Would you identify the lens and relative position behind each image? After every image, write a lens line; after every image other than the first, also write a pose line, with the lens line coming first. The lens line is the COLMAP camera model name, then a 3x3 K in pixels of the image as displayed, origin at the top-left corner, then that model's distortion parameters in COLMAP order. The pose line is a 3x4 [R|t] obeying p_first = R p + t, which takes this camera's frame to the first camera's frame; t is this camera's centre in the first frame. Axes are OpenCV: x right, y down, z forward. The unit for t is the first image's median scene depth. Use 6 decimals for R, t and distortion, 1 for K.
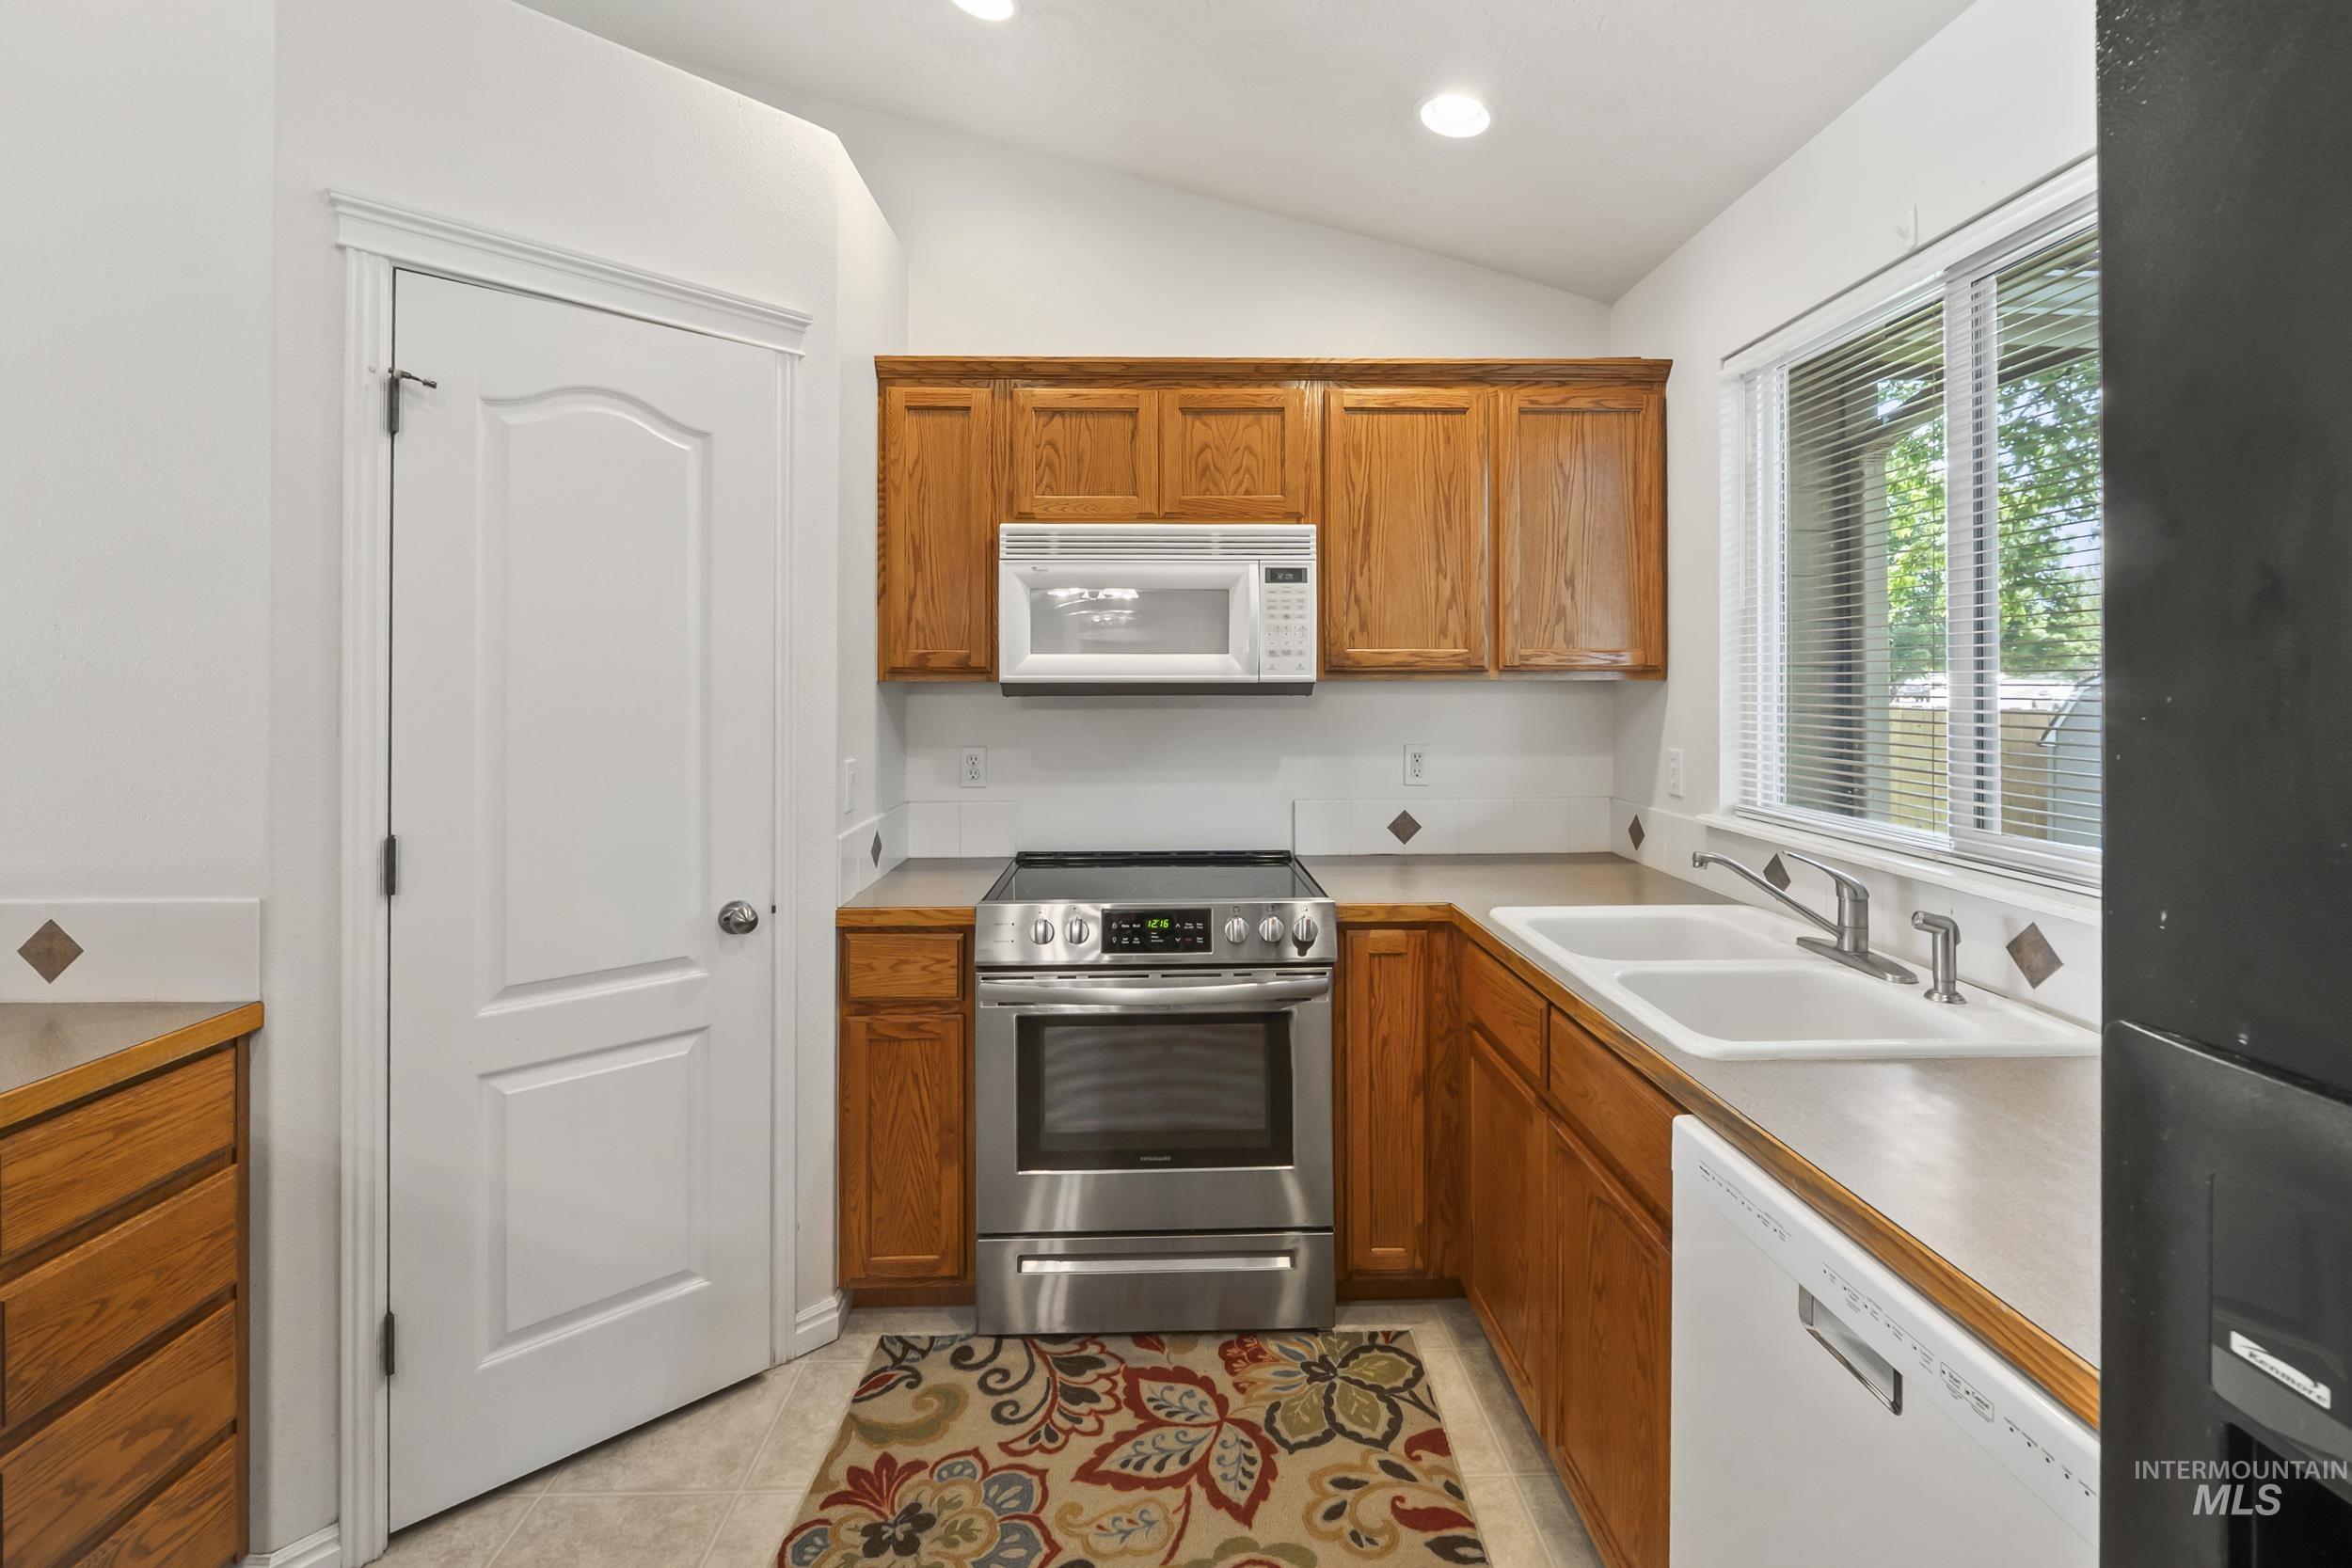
lens RADIAL K [[1030.8, 0, 1177.7], [0, 1030.8, 680.4], [0, 0, 1]] dist [-0.000903, -0.000077]
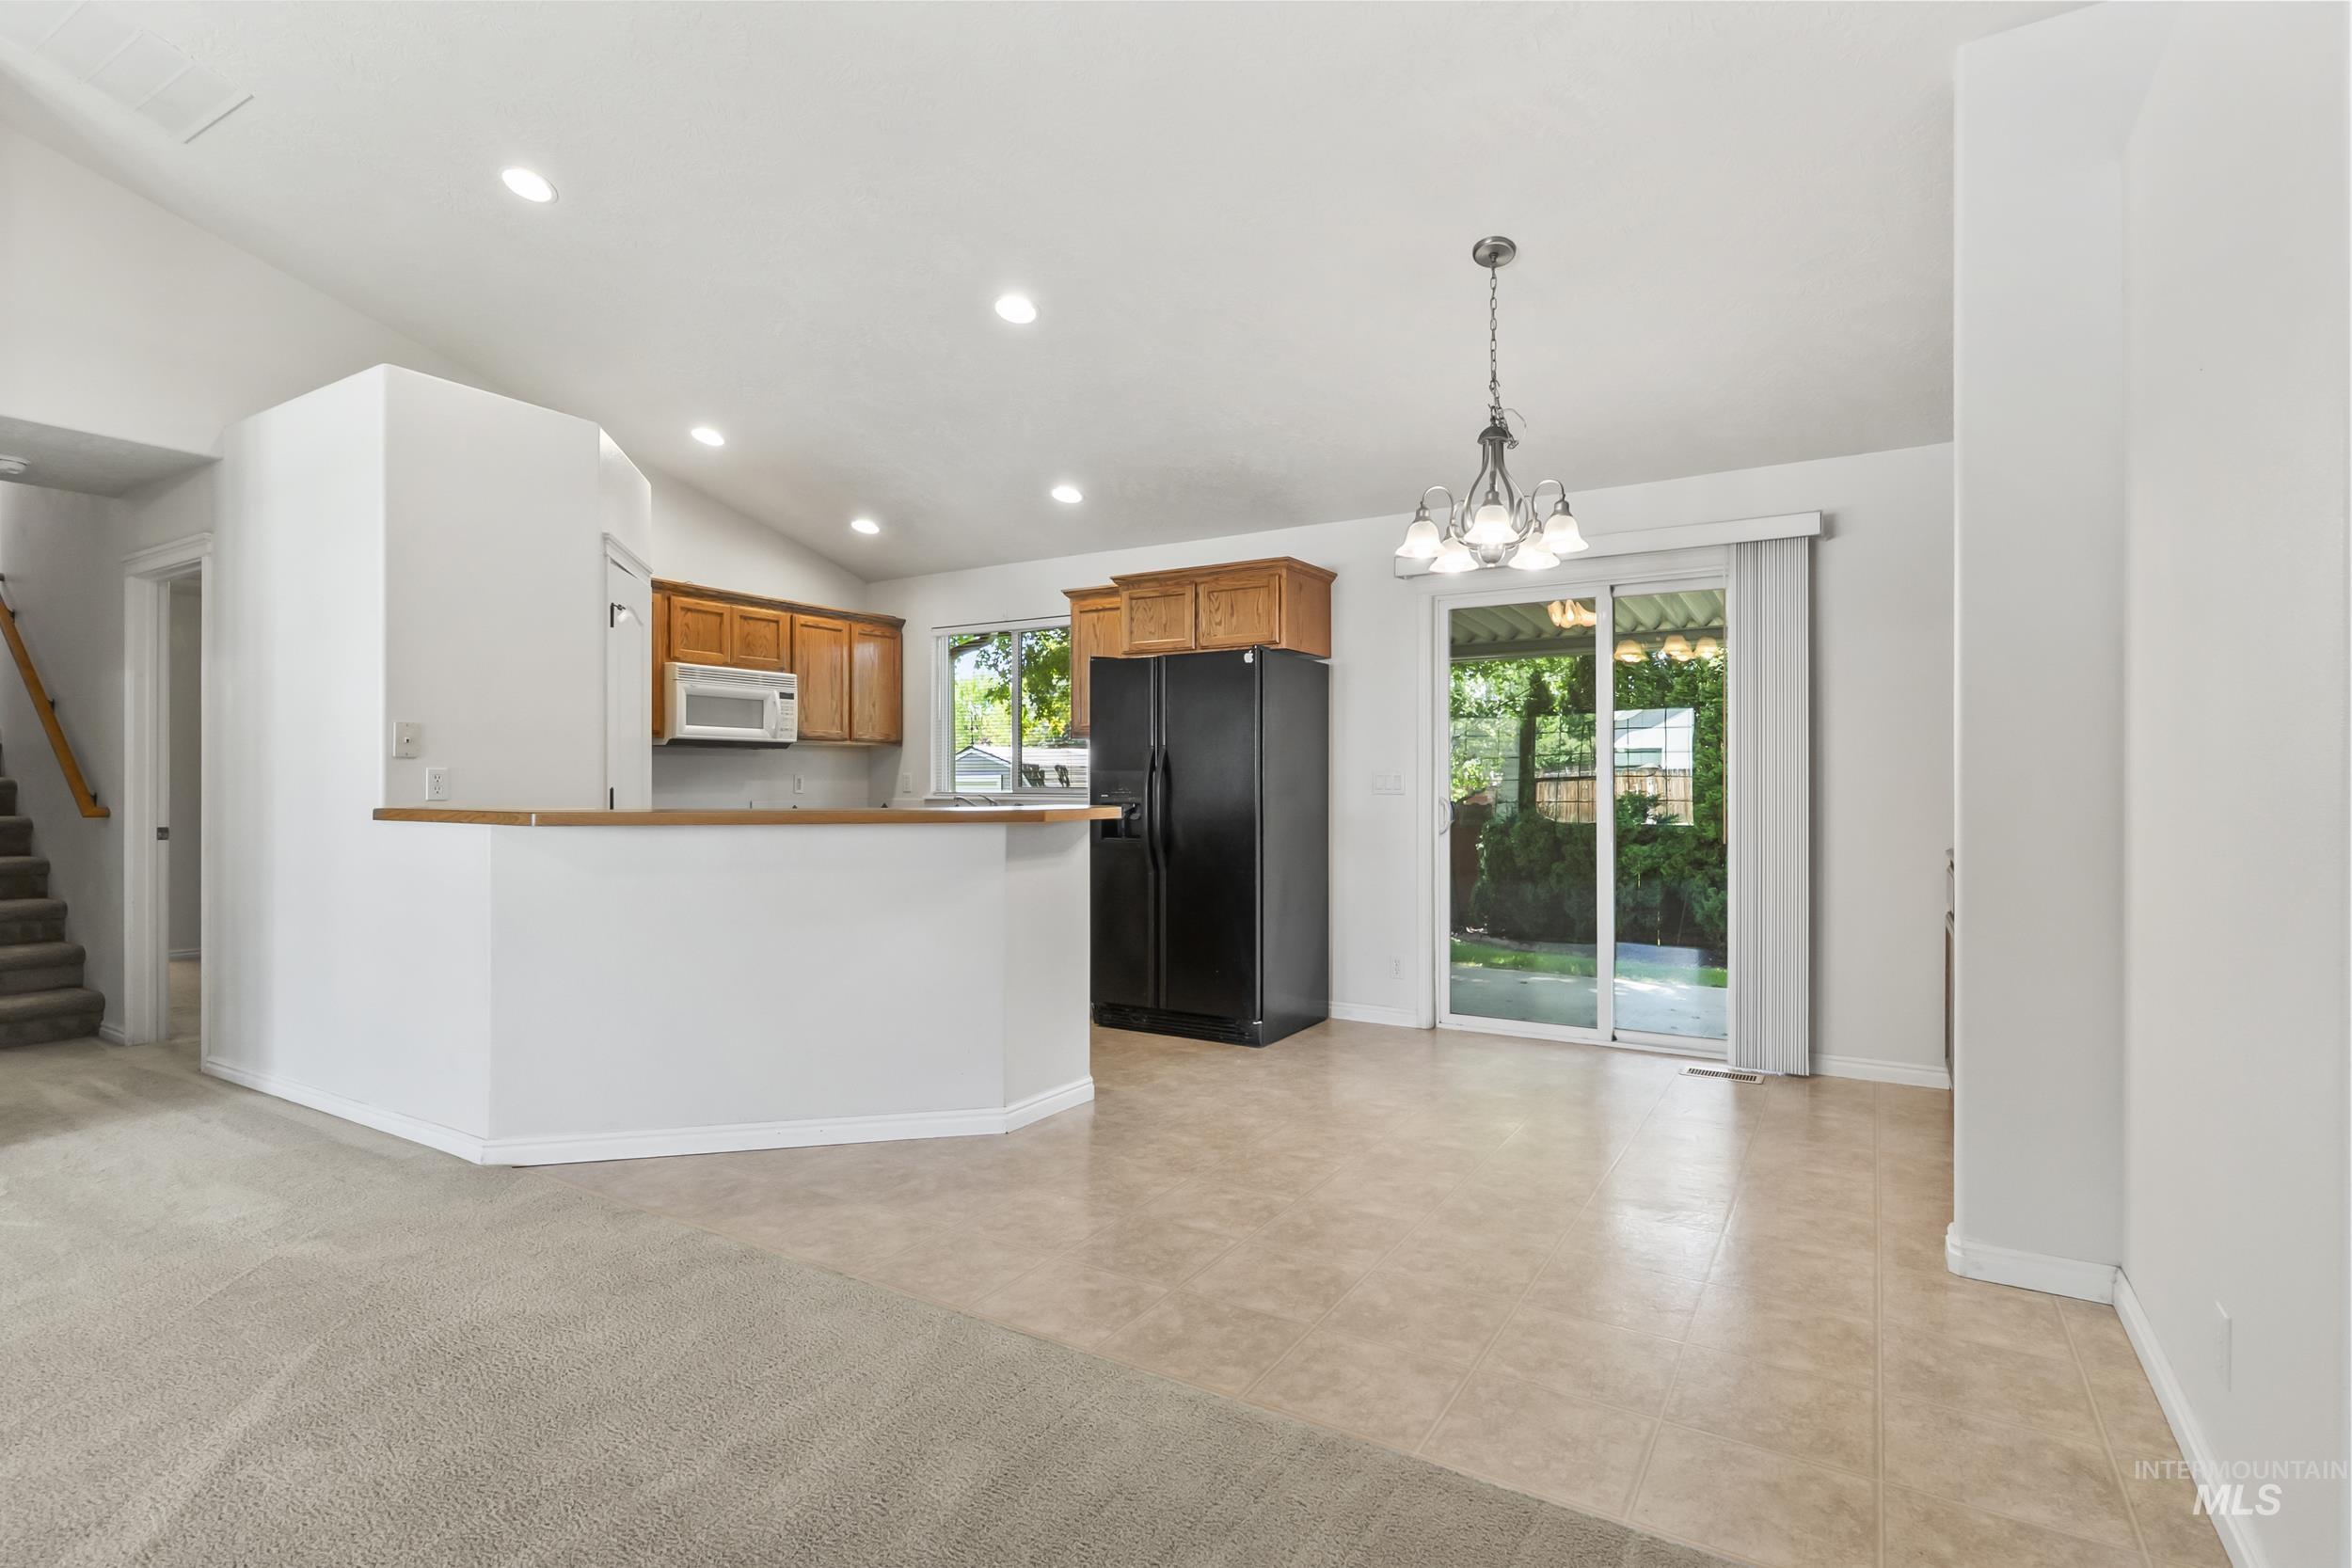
lens RADIAL K [[1146.7, 0, 1176.0], [0, 1146.7, 784.0], [0, 0, 1]] dist [-0.001138, -0.000414]
pose [[0.542493, -0.000743, 0.840060, -1.549914], [-0.000664, 0.999999, 0.001313, 0.089945], [-0.840060, -0.001270, 0.542492, -1.103653]]
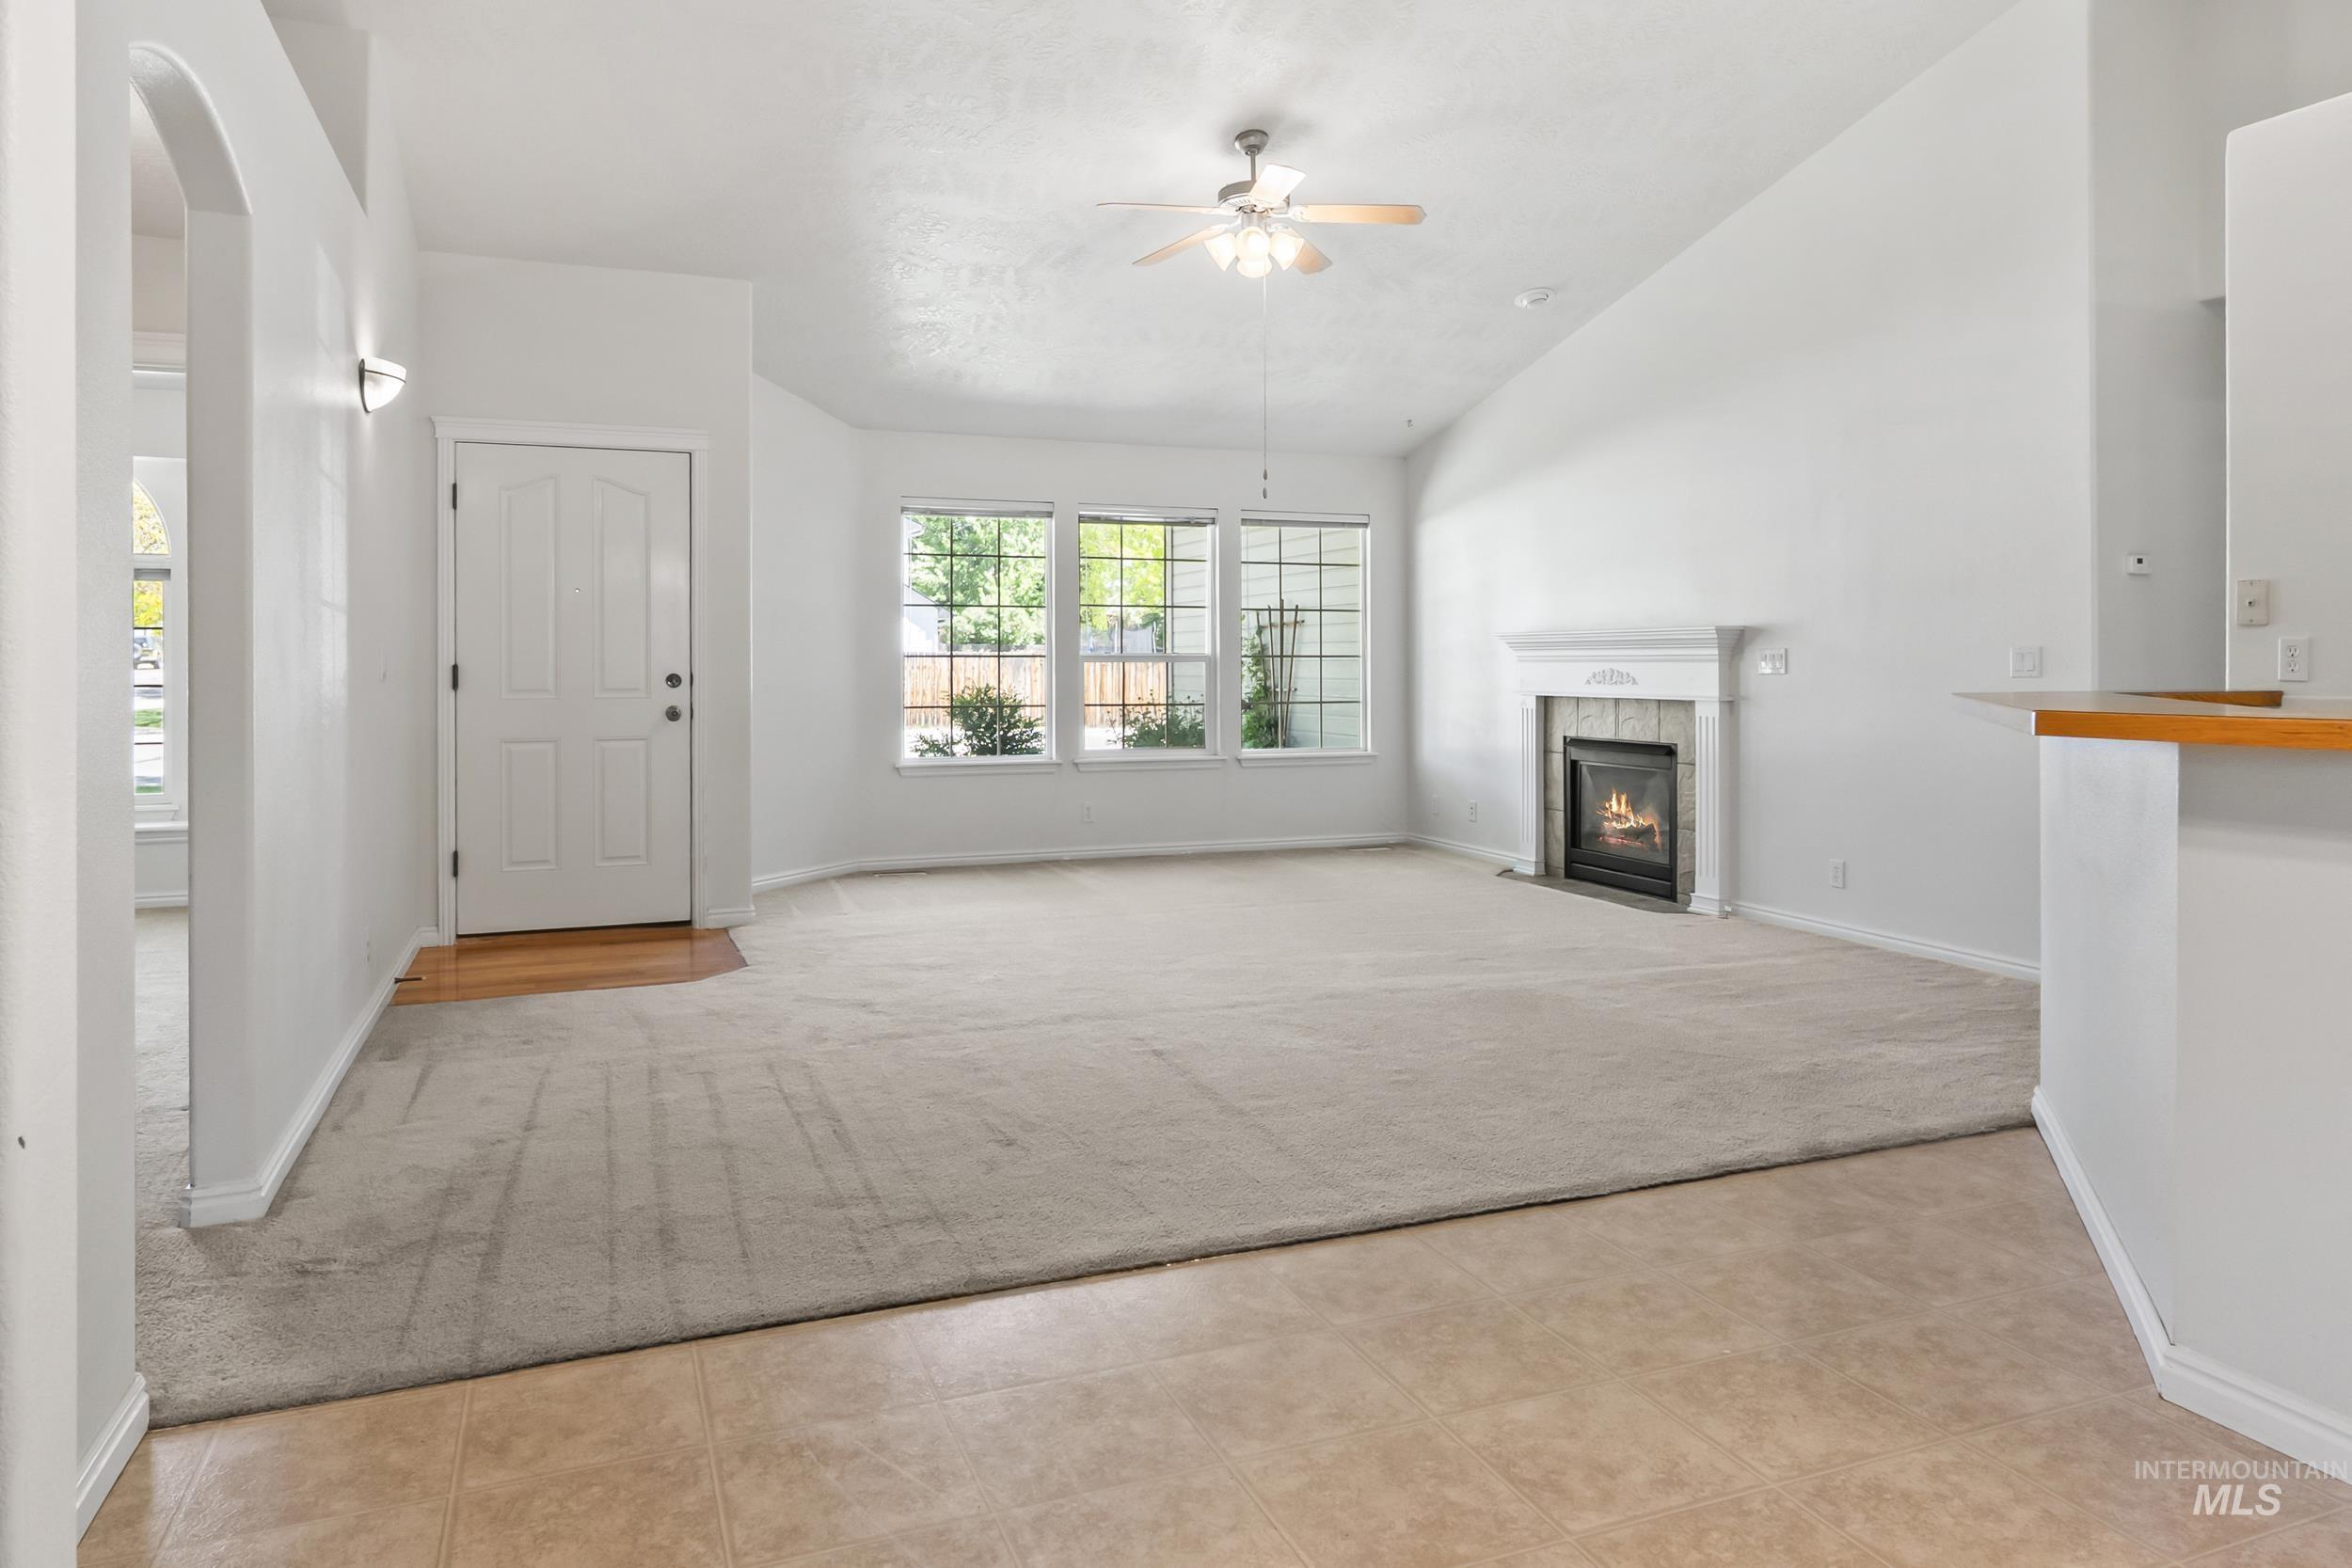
lens RADIAL K [[1495.5, 0, 1169.1], [0, 1495.5, 654.4], [0, 0, 1]] dist [0.002499, 0.002386]
pose [[0.345244, -0.005968, -0.938494, 0.266562], [0.003046, 0.999982, -0.005239, 0.092785], [0.938508, -0.001050, 0.345255, -0.997720]]
